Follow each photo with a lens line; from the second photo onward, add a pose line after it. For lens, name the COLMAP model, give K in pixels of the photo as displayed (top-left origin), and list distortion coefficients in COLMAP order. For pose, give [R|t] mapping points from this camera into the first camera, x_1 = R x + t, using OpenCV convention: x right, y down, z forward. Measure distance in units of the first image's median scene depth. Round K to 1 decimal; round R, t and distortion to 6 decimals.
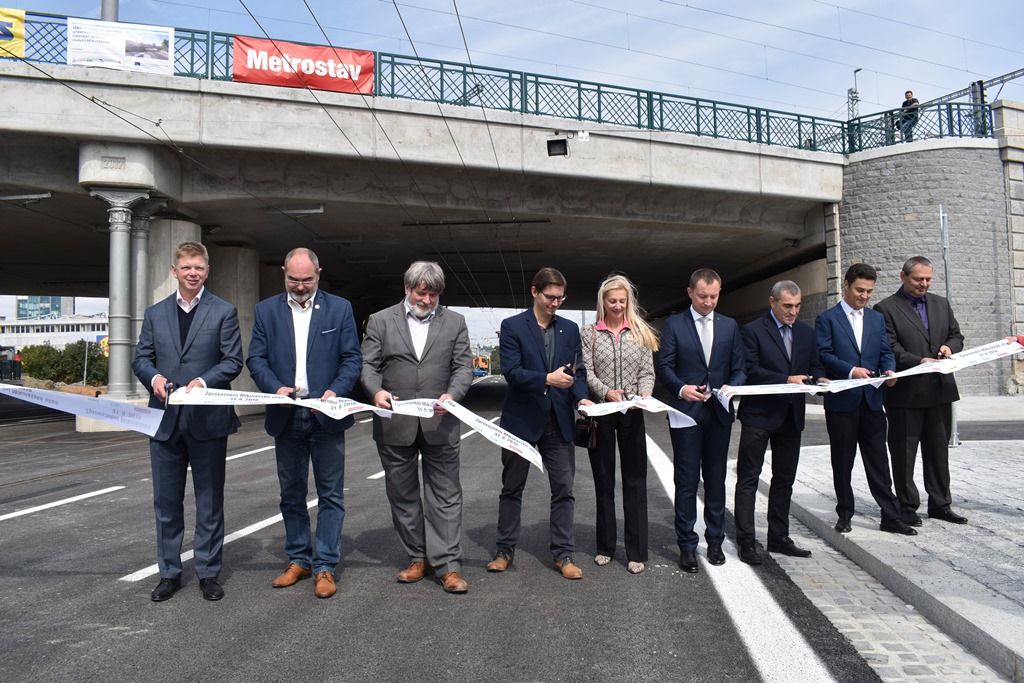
lens RADIAL K [[818.5, 0, 511.5], [0, 818.5, 331.3], [0, 0, 1]] dist [-0.076946, 0.007512]
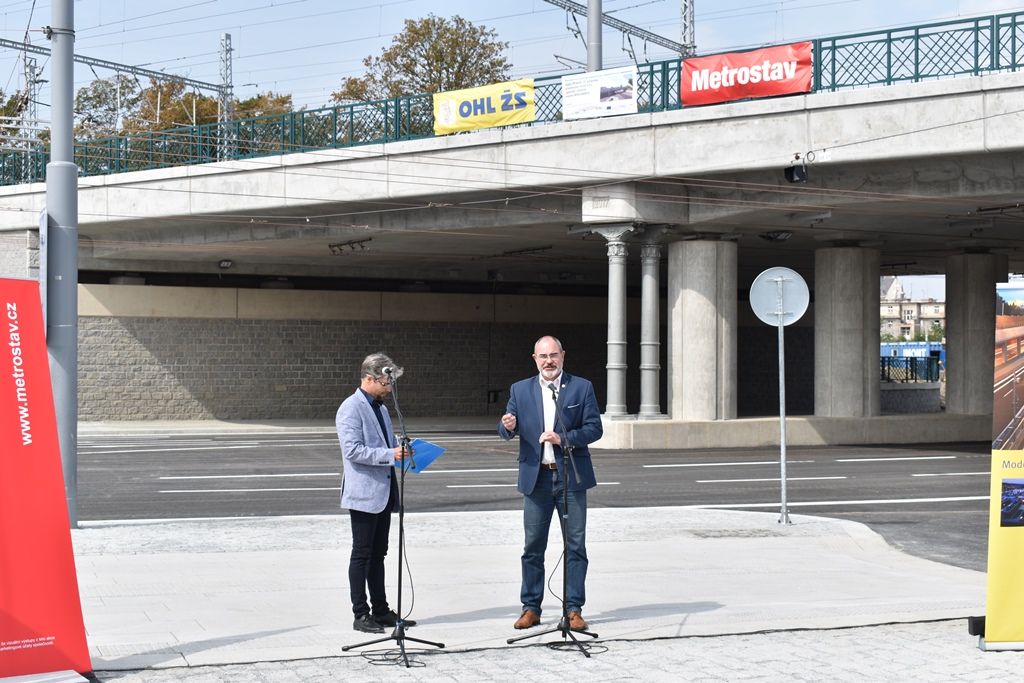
lens RADIAL K [[1511.4, 0, 512.0], [0, 1511.4, 344.3], [0, 0, 1]] dist [0.056814, 0.000000]
pose [[0.473650, 0.014752, -0.880590, 1.172610], [0.029917, 0.999013, 0.032827, -0.083467], [0.880205, -0.041893, 0.472741, -0.078704]]
